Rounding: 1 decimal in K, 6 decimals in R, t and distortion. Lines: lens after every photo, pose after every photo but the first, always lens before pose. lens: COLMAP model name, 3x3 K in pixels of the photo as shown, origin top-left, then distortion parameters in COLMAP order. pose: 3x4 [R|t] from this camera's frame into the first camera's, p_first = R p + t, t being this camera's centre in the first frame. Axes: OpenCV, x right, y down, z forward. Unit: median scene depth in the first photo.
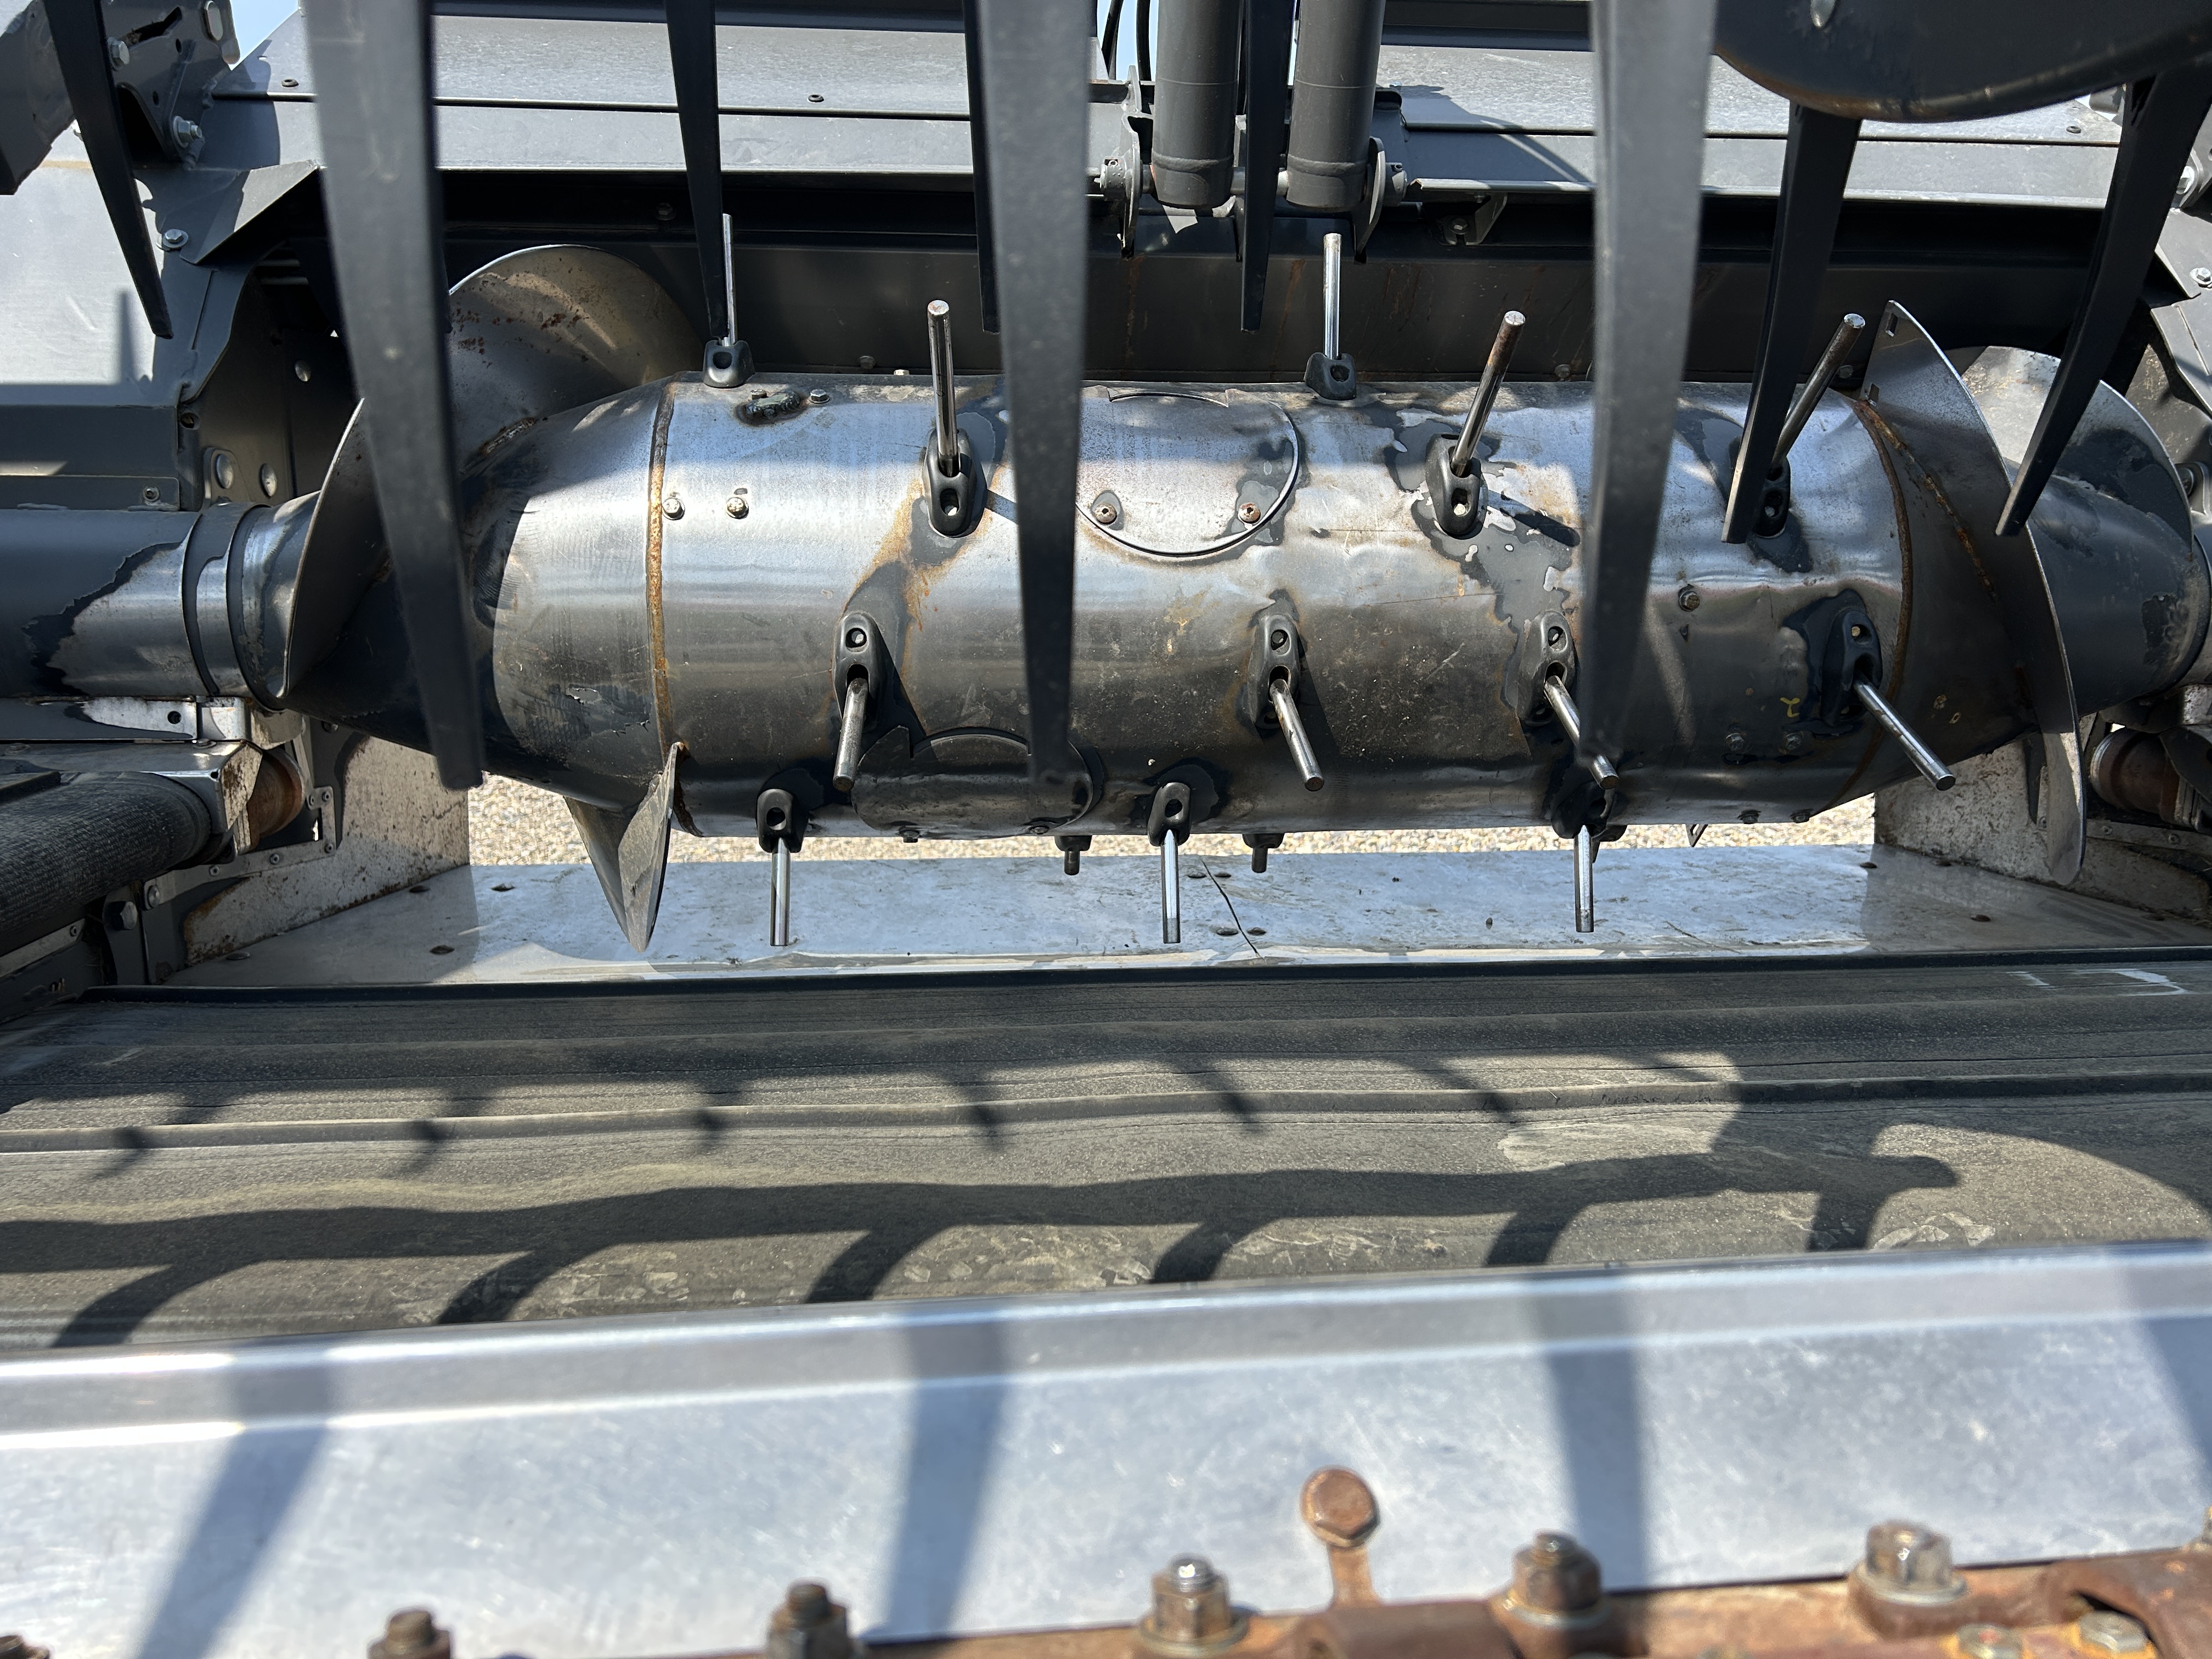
lens RADIAL K [[1673.7, 0, 1086.6], [0, 1673.7, 824.4], [0, 0, 1]] dist [0.062973, -0.071503]
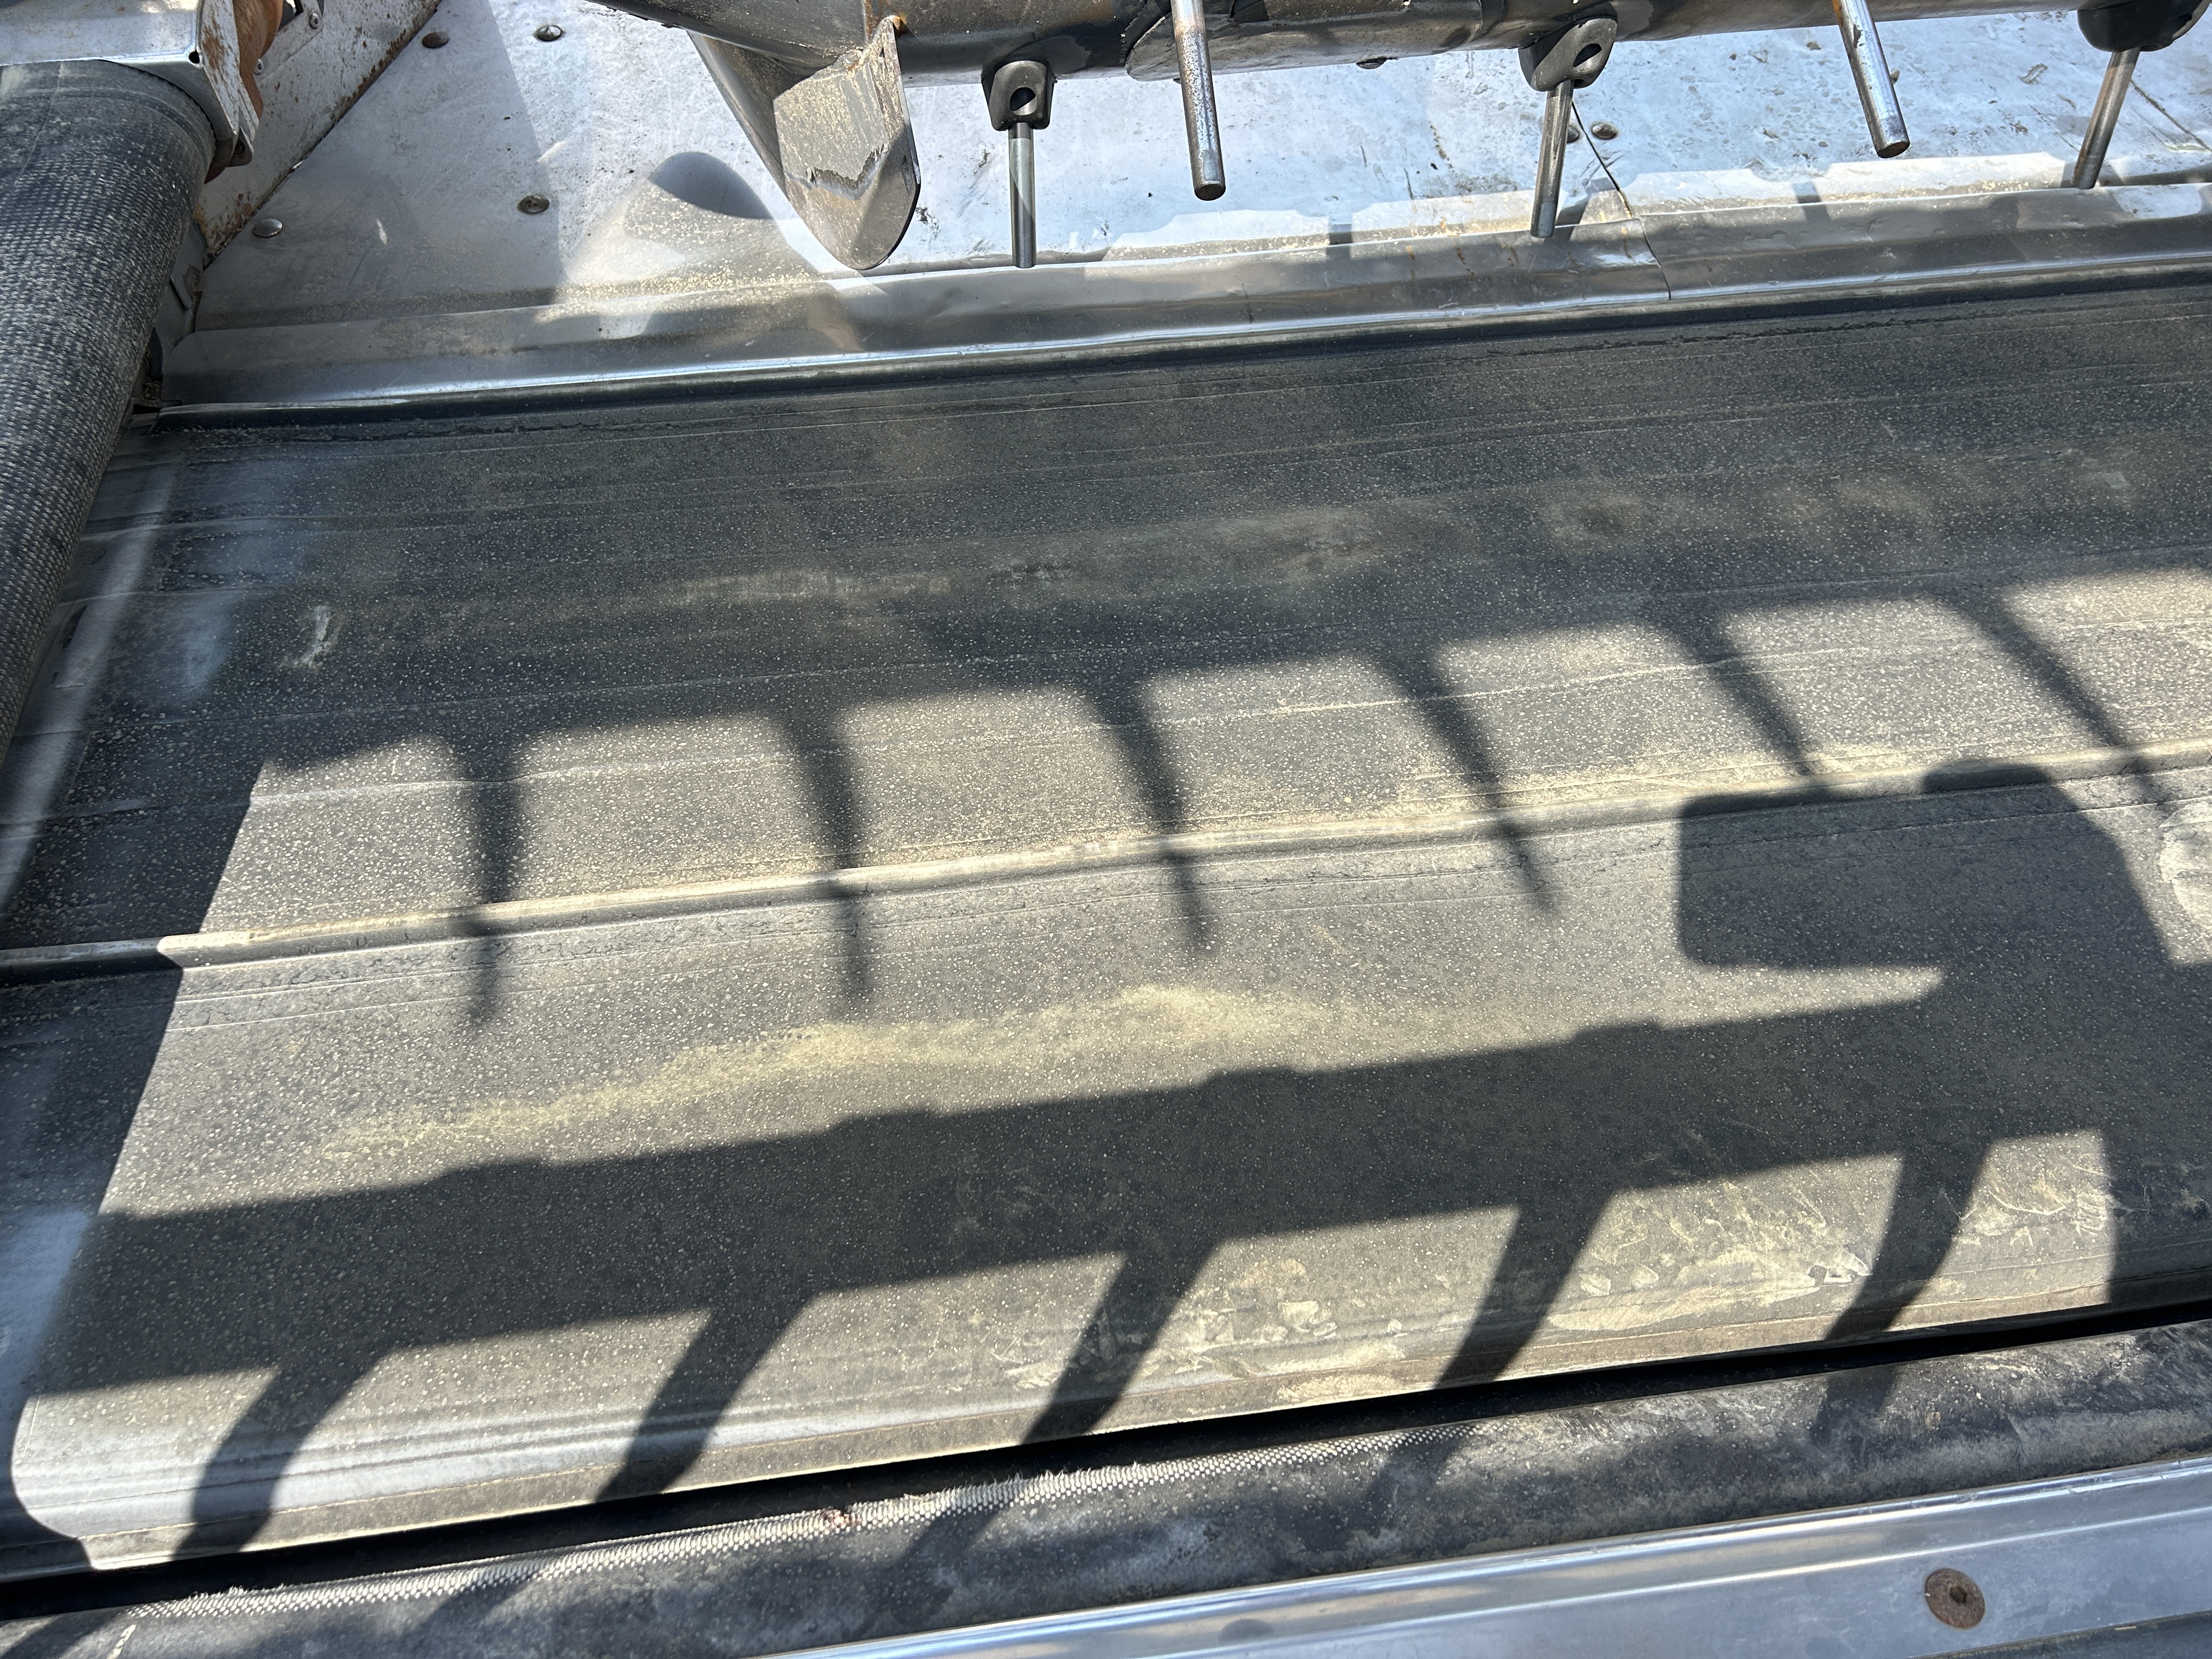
lens RADIAL K [[1673.7, 0, 1086.6], [0, 1673.7, 824.4], [0, 0, 1]] dist [0.062973, -0.071503]
pose [[0.998717, -0.042331, 0.027803, -0.370719], [0.013136, 0.746703, 0.665027, -0.474030], [-0.048912, -0.663809, 0.746301, 0.534667]]
